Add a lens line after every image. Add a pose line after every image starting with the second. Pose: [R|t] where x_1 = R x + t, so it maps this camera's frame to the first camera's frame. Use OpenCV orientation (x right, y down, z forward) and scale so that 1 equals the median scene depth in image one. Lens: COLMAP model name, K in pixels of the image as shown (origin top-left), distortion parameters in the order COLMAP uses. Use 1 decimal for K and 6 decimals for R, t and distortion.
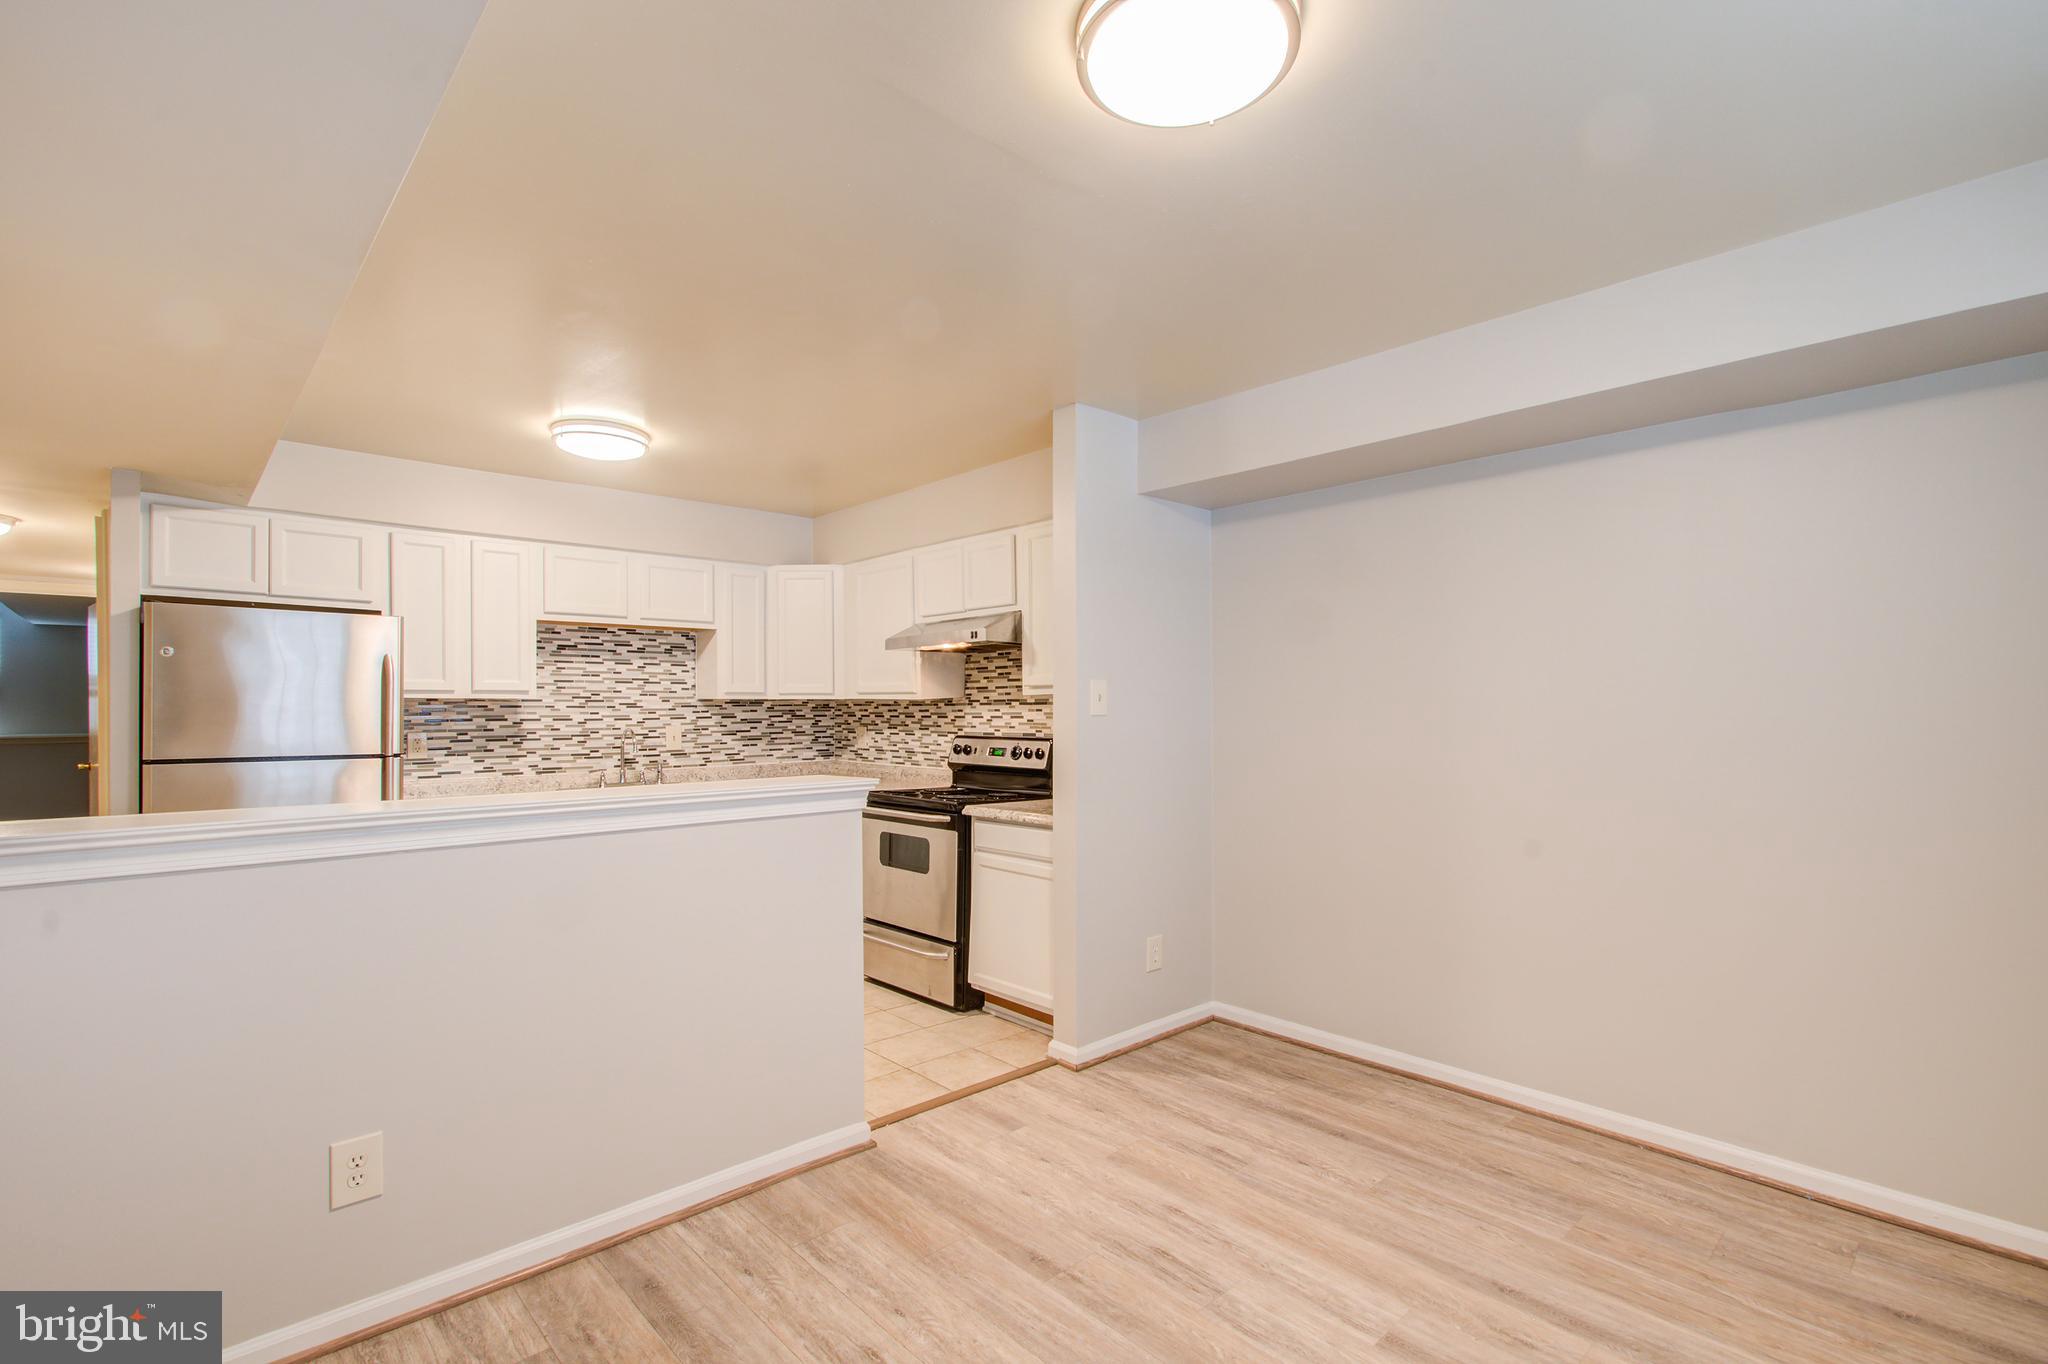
lens RADIAL K [[930.5, 0, 1018.0], [0, 930.5, 705.6], [0, 0, 1]] dist [0.002978, 0.001608]
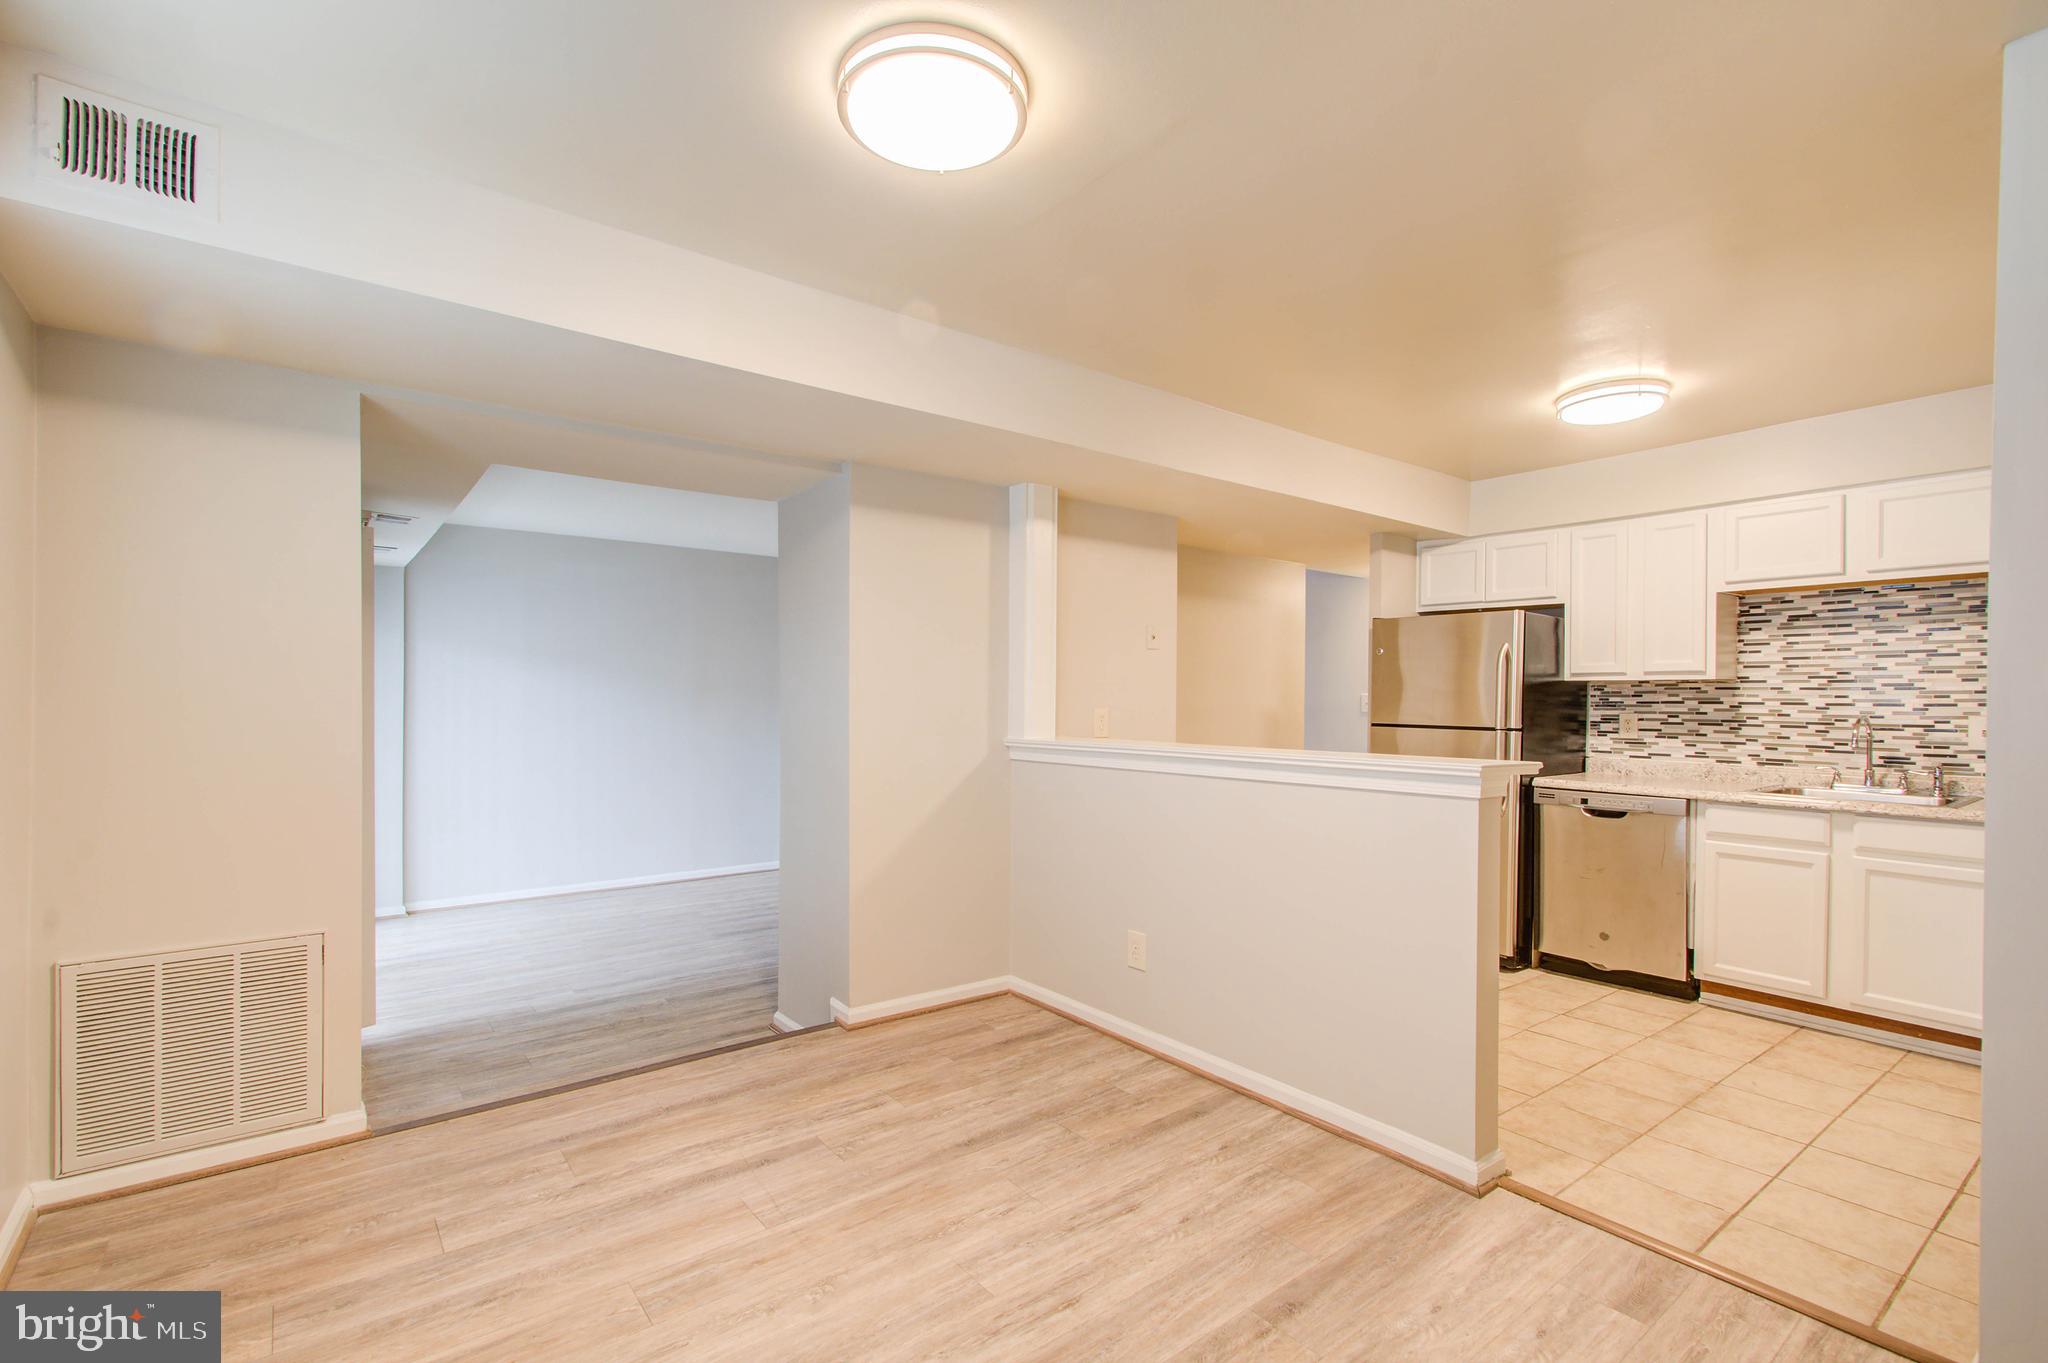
lens RADIAL K [[933.9, 0, 1026.6], [0, 933.9, 707.0], [0, 0, 1]] dist [0.002361, 0.000050]
pose [[-0.086376, 0.013808, -0.996167, 0.436590], [-0.003280, 0.999895, 0.014144, 0.008625], [0.996257, 0.004490, -0.086322, 0.395866]]
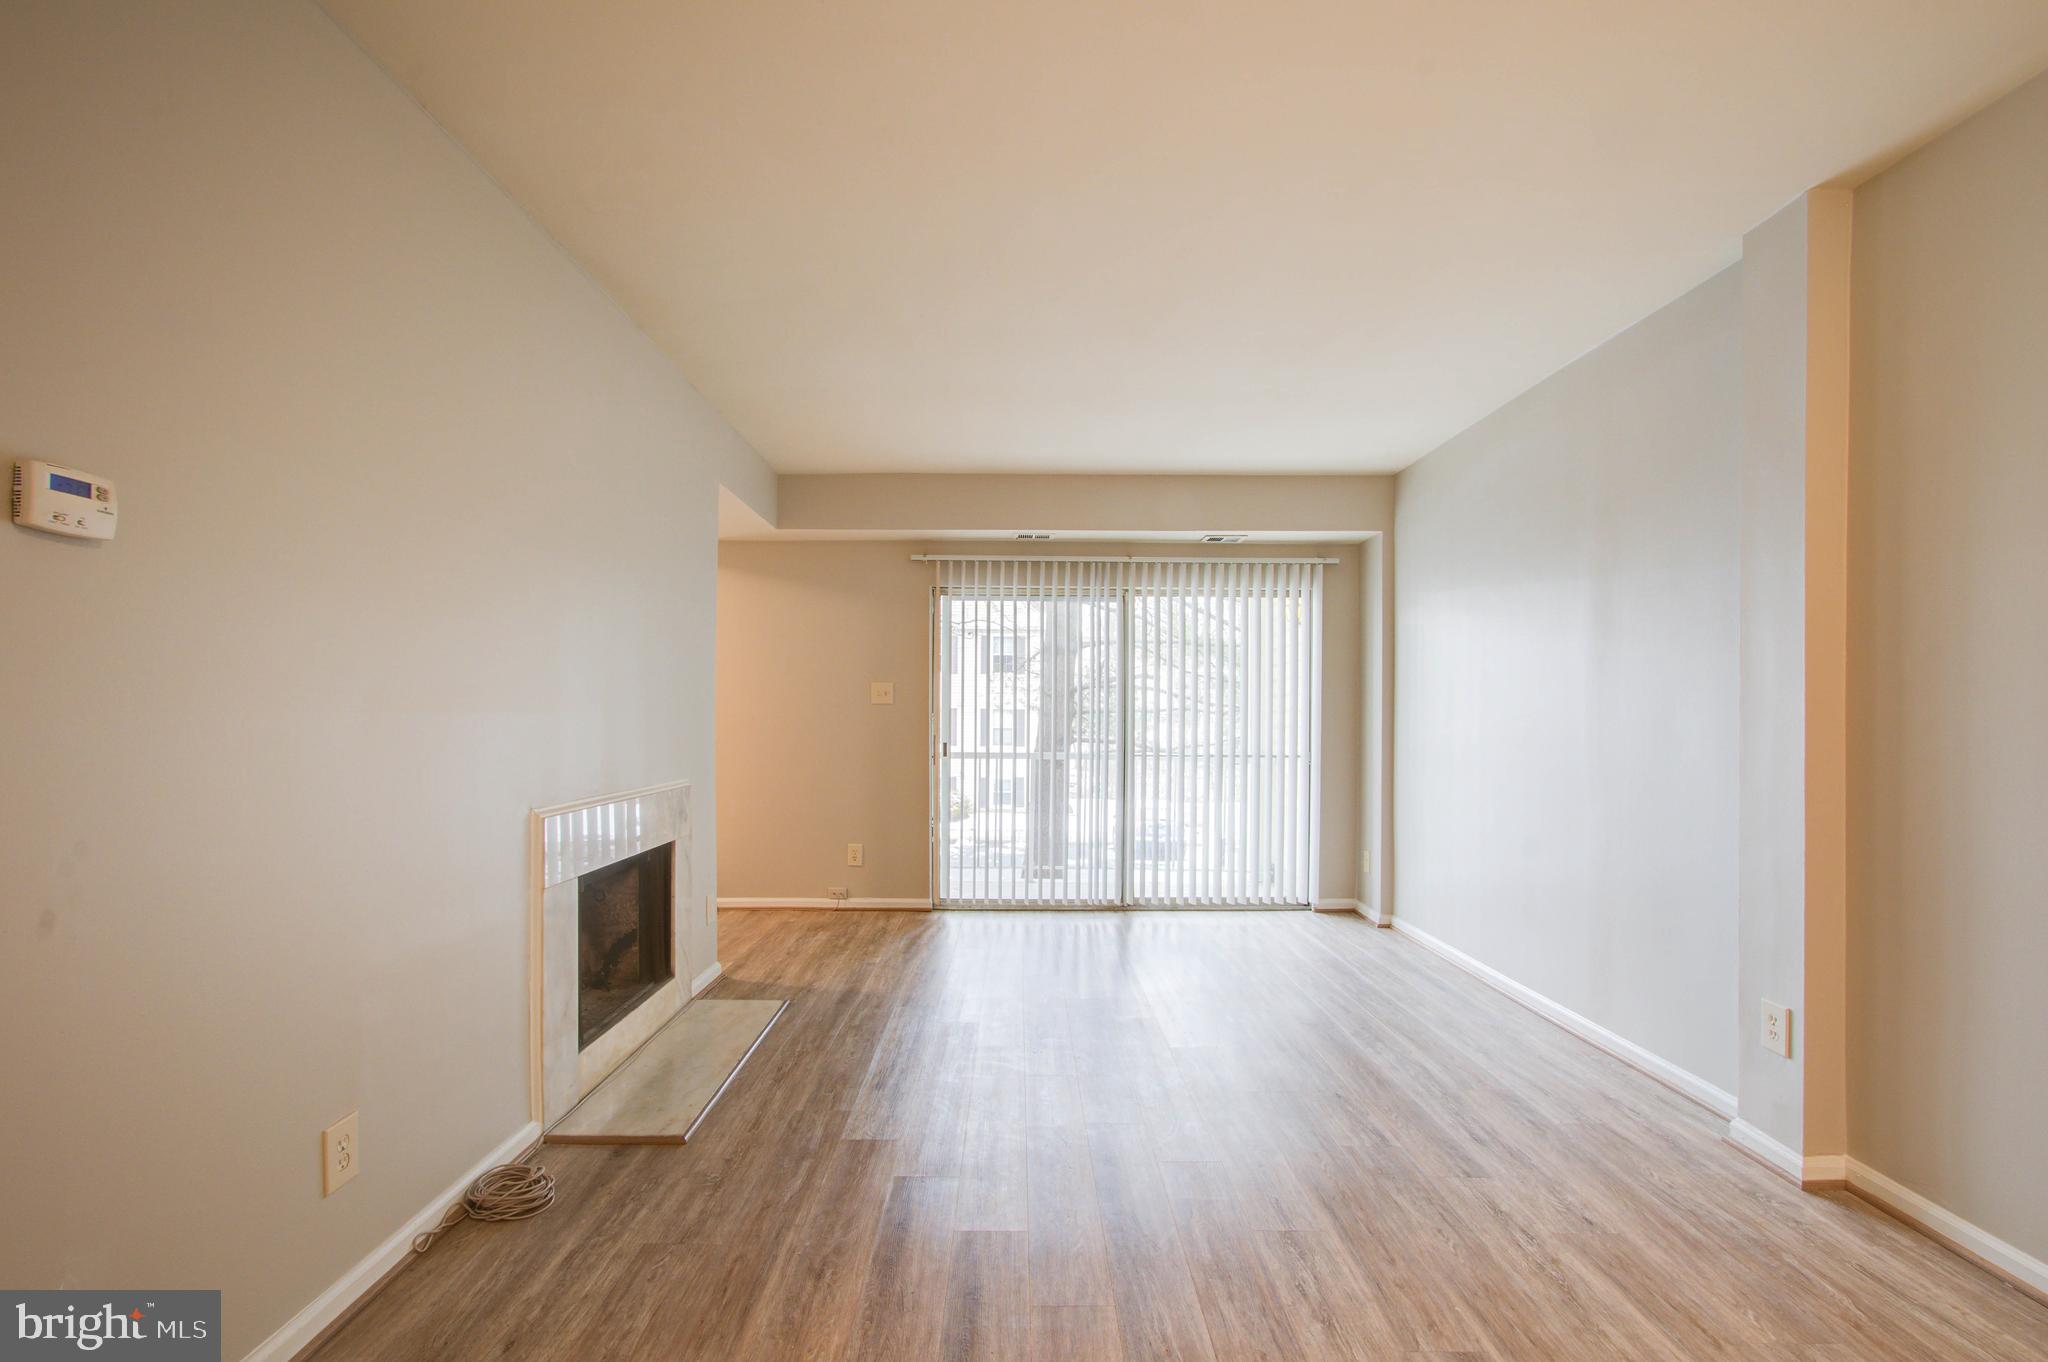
lens RADIAL K [[939.4, 0, 1019.1], [0, 939.4, 706.9], [0, 0, 1]] dist [0.002046, 0.001152]
pose [[-0.736313, 0.003223, 0.676633, -1.259119], [-0.003181, 0.999961, -0.008224, 0.063060], [-0.676633, -0.008208, -0.736274, 0.570819]]
